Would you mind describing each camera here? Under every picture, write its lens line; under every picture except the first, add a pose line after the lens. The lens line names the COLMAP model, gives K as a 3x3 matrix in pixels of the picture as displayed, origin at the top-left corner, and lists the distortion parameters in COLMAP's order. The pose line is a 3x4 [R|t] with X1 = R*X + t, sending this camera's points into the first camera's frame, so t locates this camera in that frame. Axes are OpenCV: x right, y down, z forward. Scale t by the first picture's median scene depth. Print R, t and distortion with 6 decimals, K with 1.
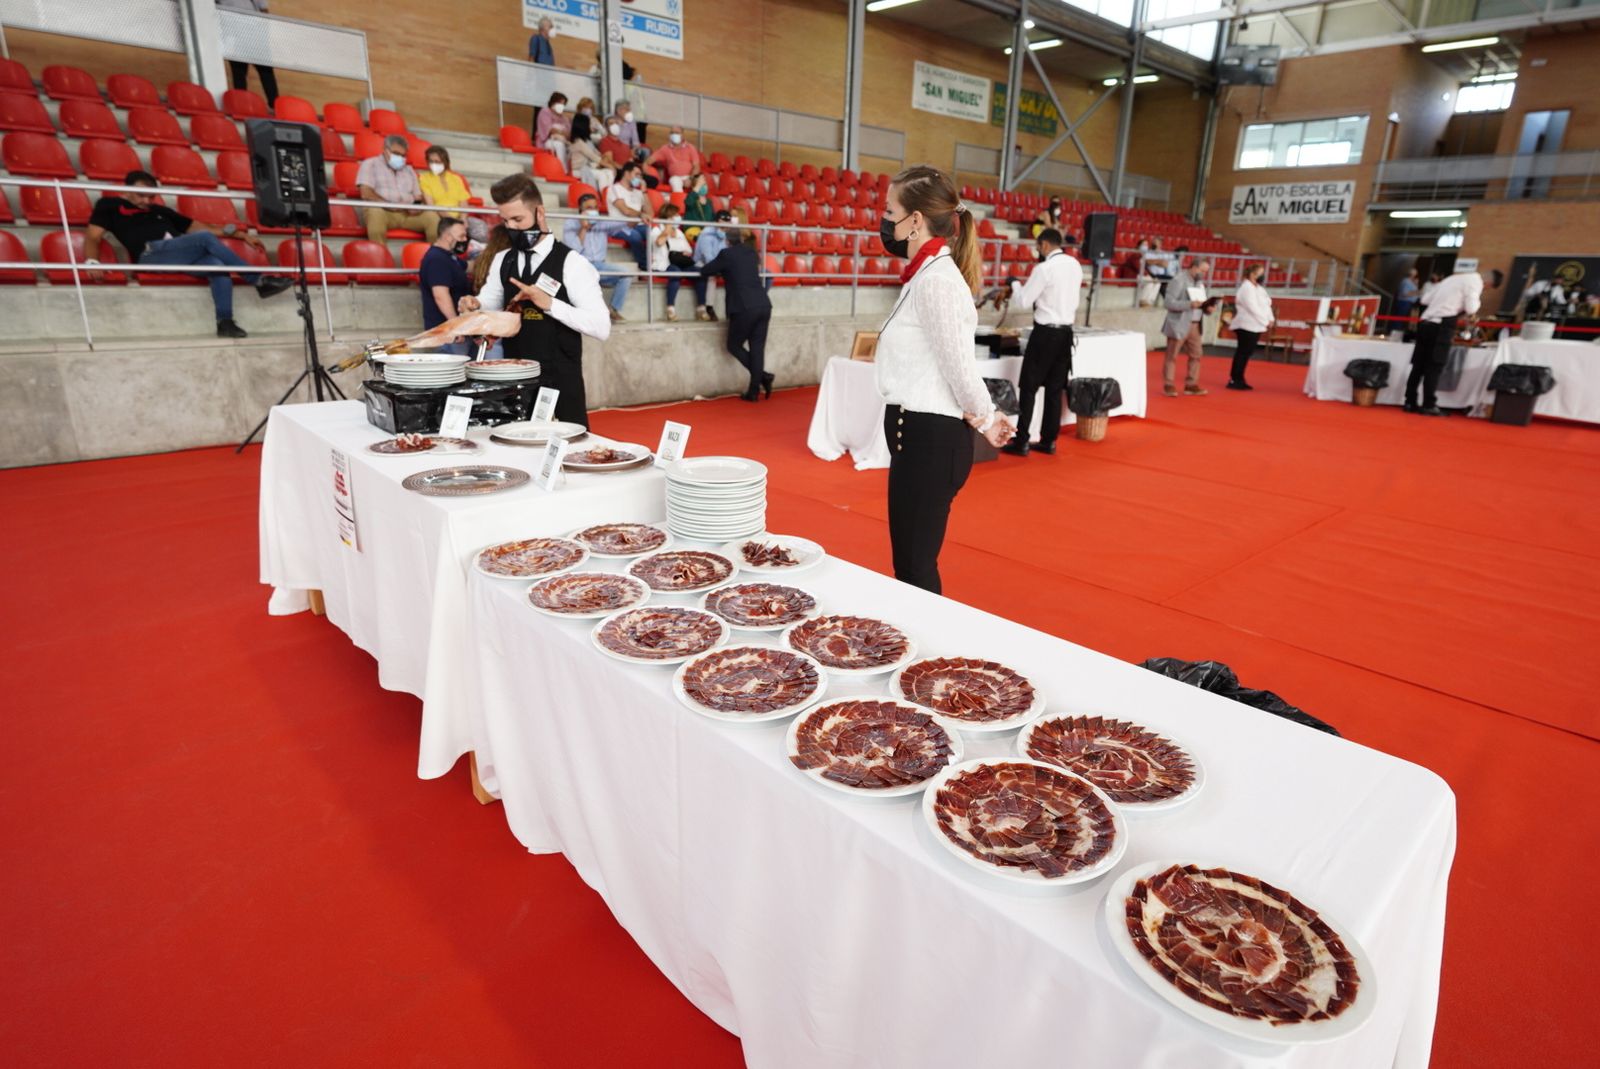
lens RADIAL K [[851.3, 0, 800.0], [0, 851.3, 534.5], [0, 0, 1]] dist [-0.004319, 0.000407]
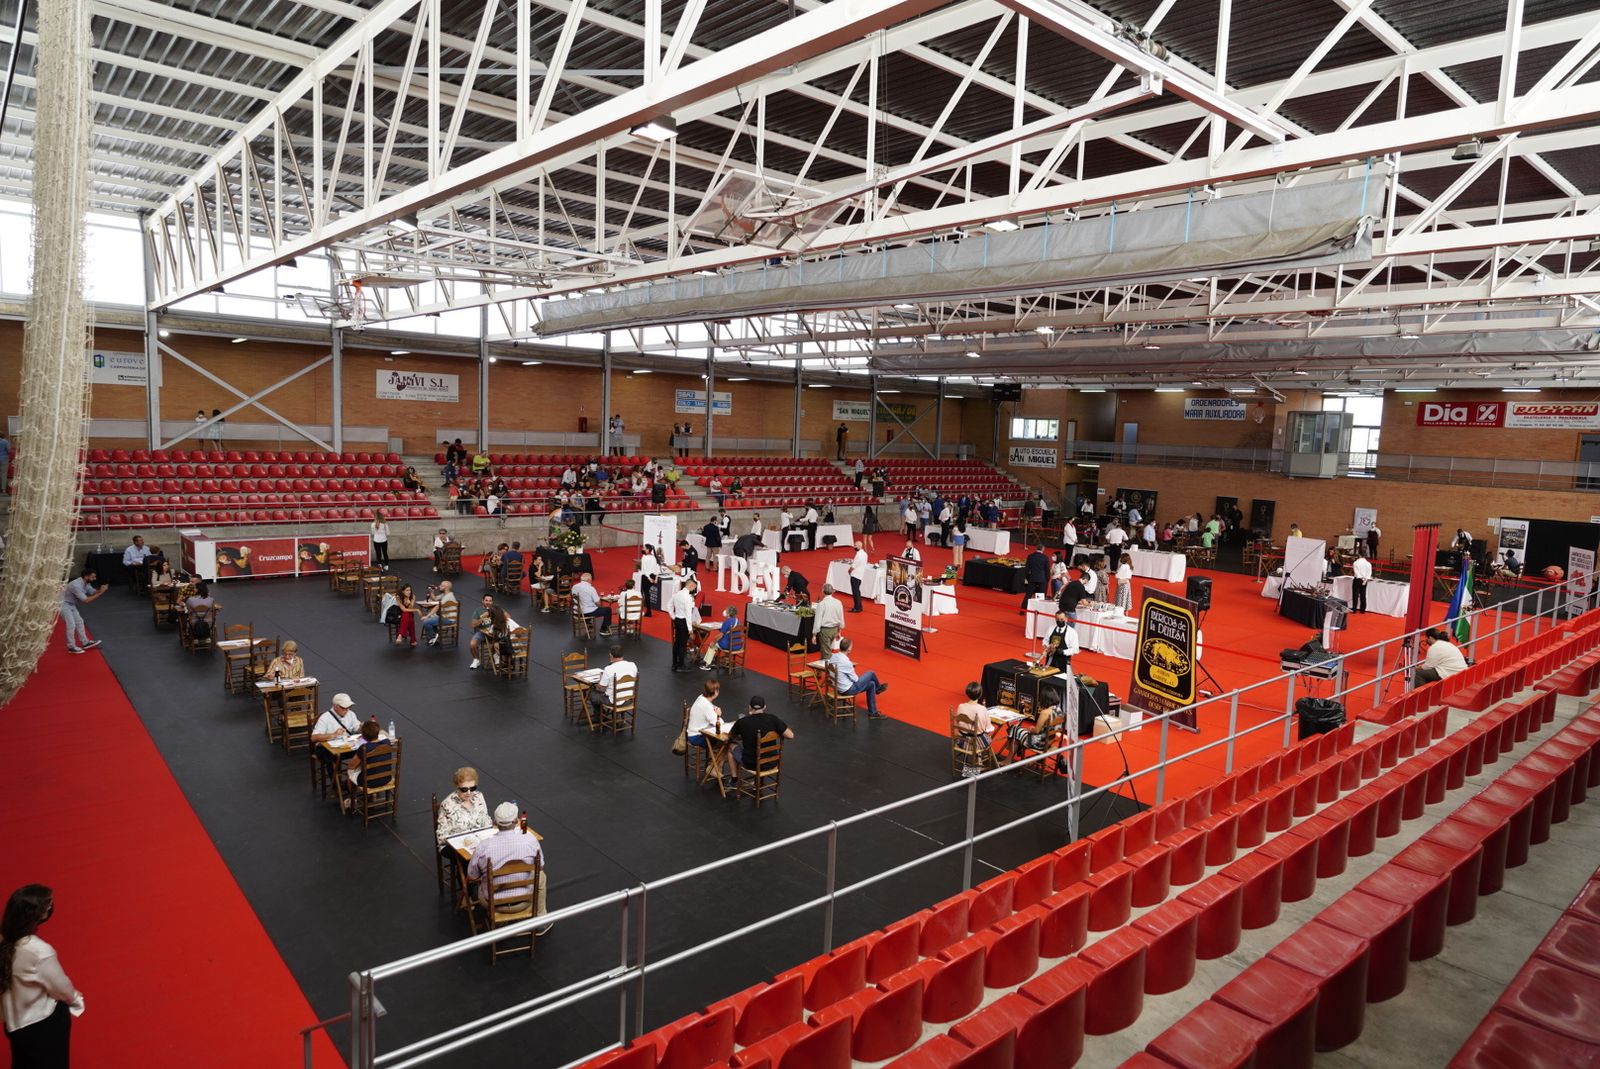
lens RADIAL K [[977.9, 0, 800.0], [0, 977.9, 534.5], [0, 0, 1]] dist [-0.003660, -0.000308]
pose [[0.999289, 0.016224, -0.034028, 0.132888], [-0.022825, 0.978784, -0.203622, 0.295605], [0.030003, 0.204254, 0.978458, -1.364190]]
